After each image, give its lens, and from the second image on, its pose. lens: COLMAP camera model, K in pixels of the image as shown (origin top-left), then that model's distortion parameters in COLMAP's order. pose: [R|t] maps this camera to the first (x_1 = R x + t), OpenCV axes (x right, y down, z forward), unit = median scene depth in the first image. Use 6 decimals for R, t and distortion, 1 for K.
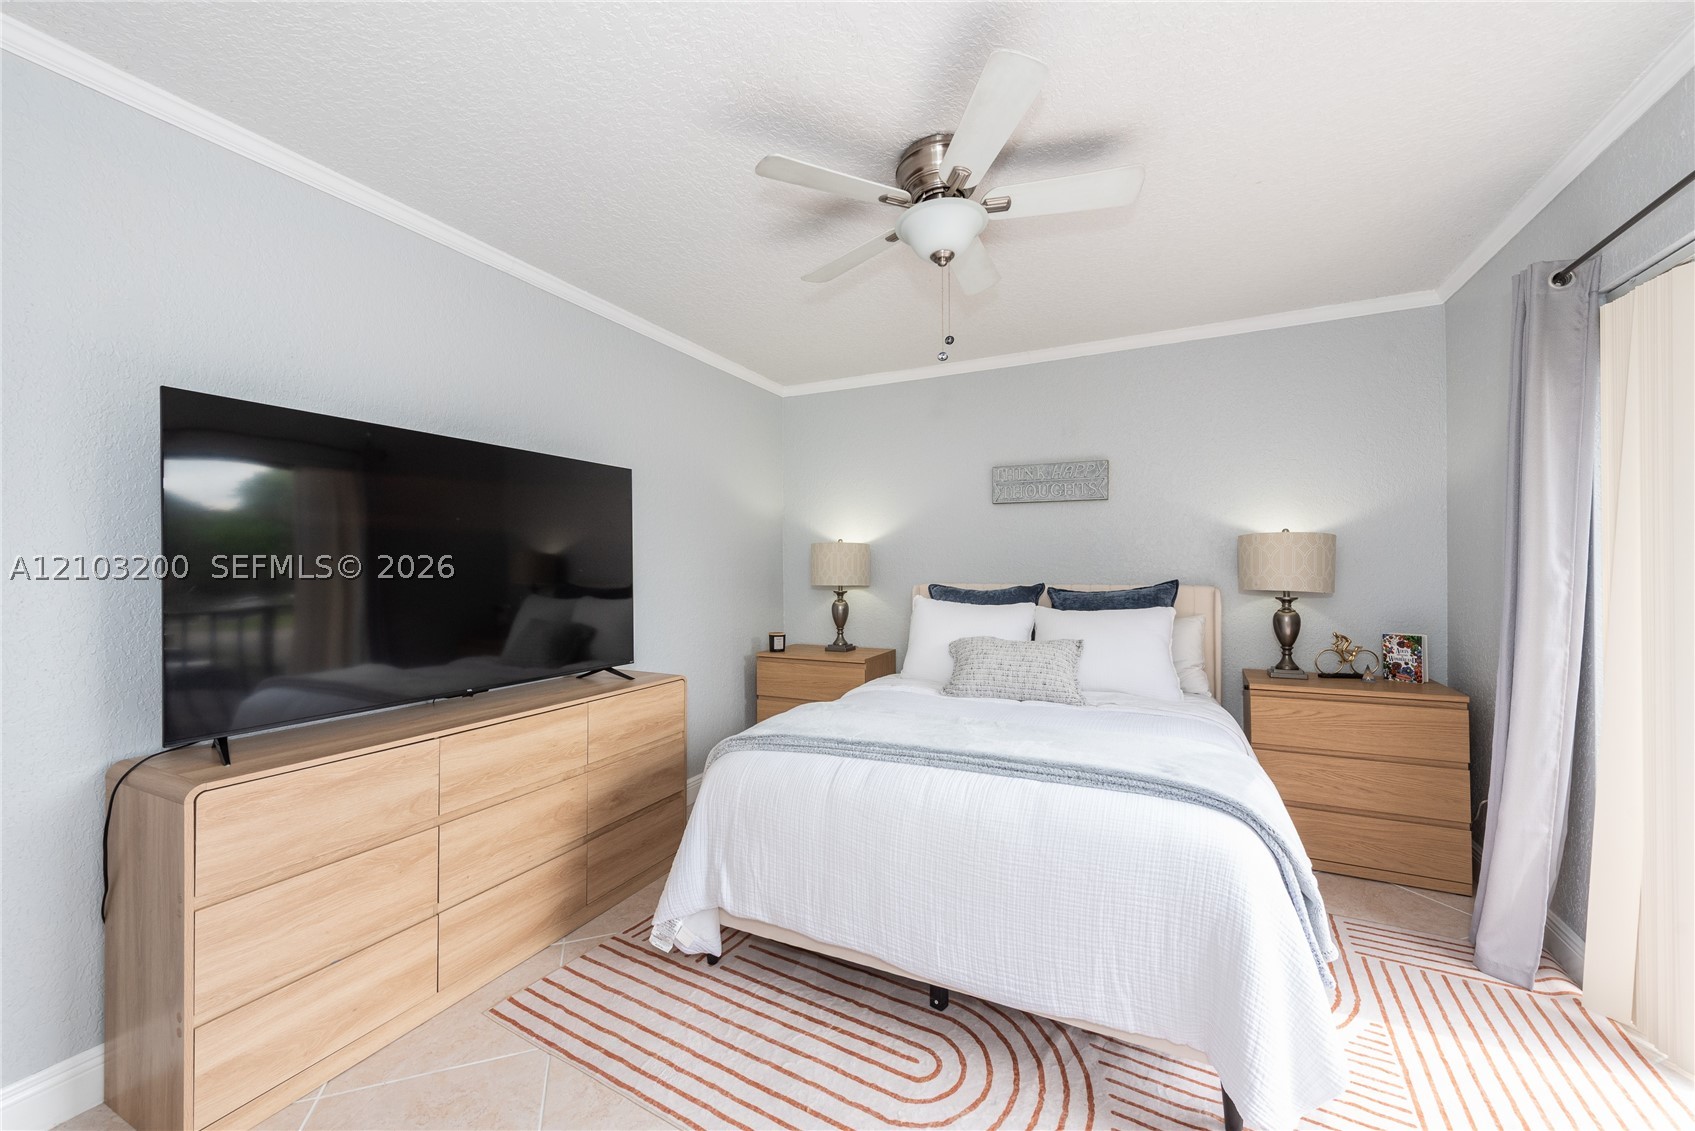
lens RADIAL K [[661.5, 0, 847.0], [0, 661.5, 561.3], [0, 0, 1]] dist [0.000966, -0.000012]
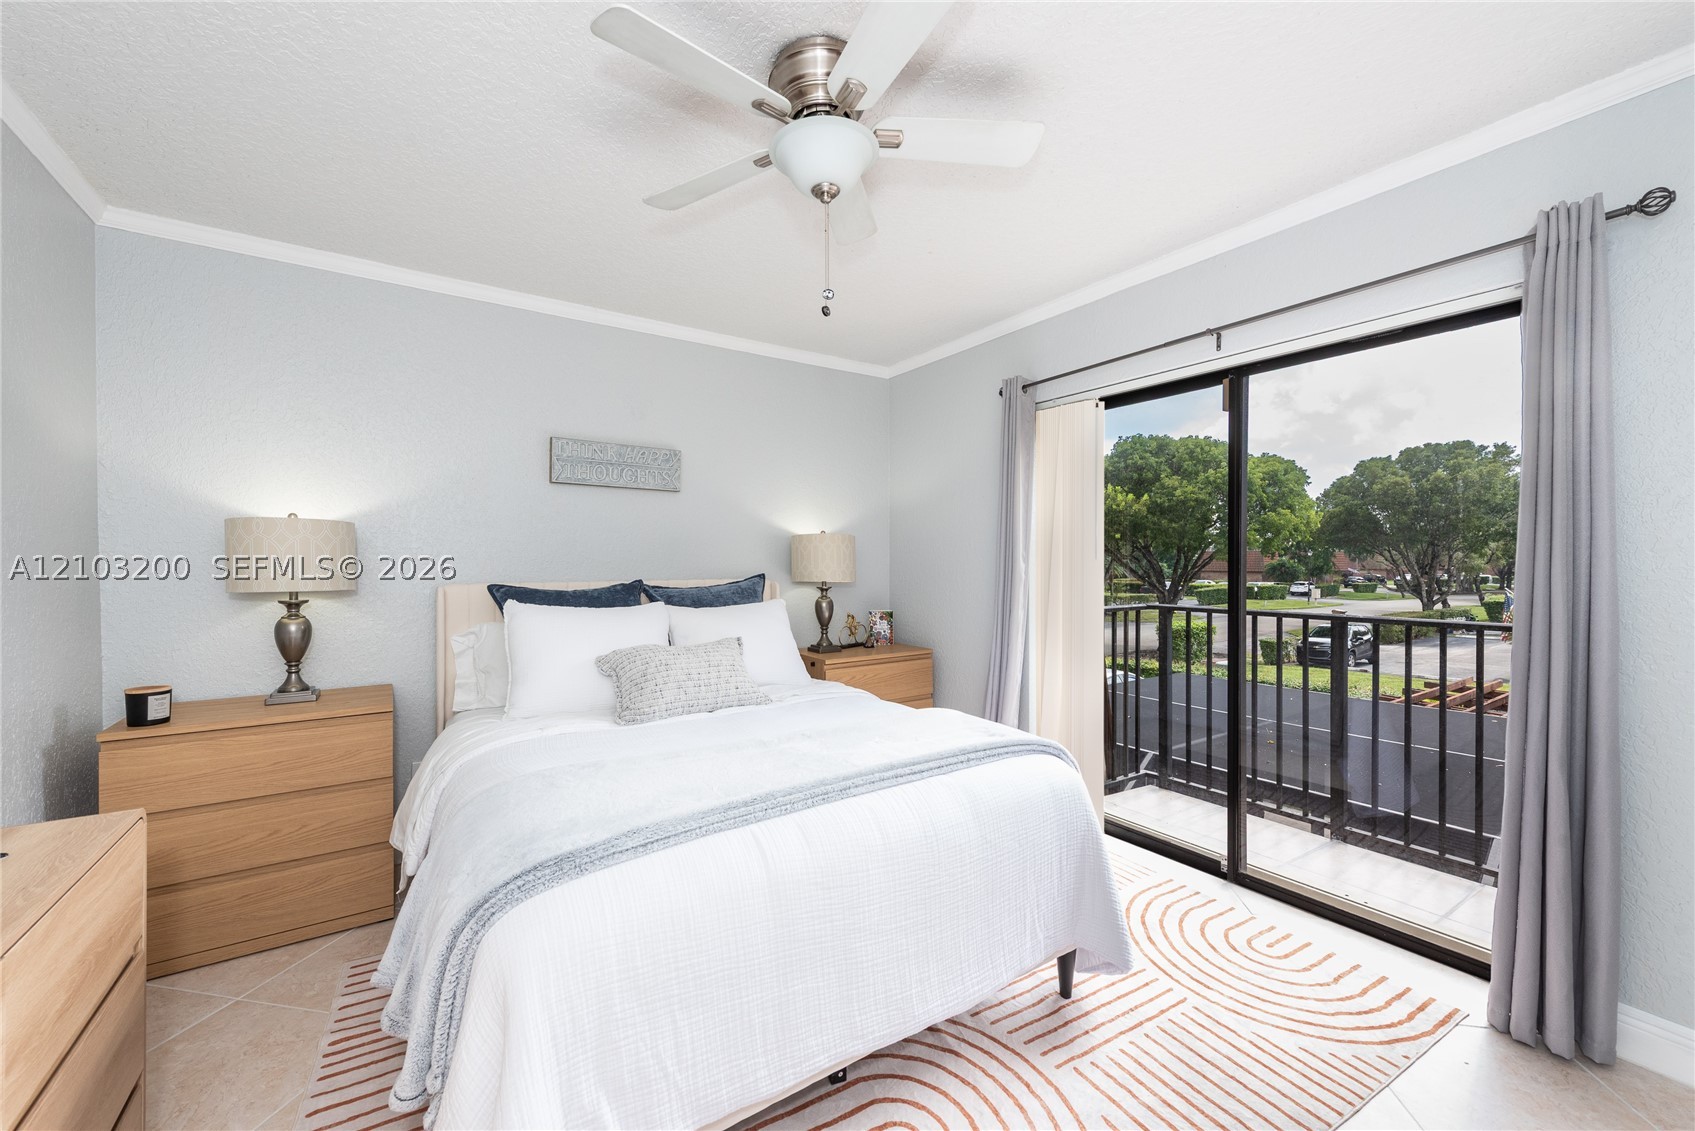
lens RADIAL K [[655.3, 0, 847.5], [0, 655.3, 565.5], [0, 0, 1]] dist [0.000590, -0.000016]
pose [[0.500342, -0.002105, 0.865825, -0.365983], [-0.008468, 0.999937, 0.007325, 0.005990], [-0.865786, -0.010996, 0.500293, 0.363364]]
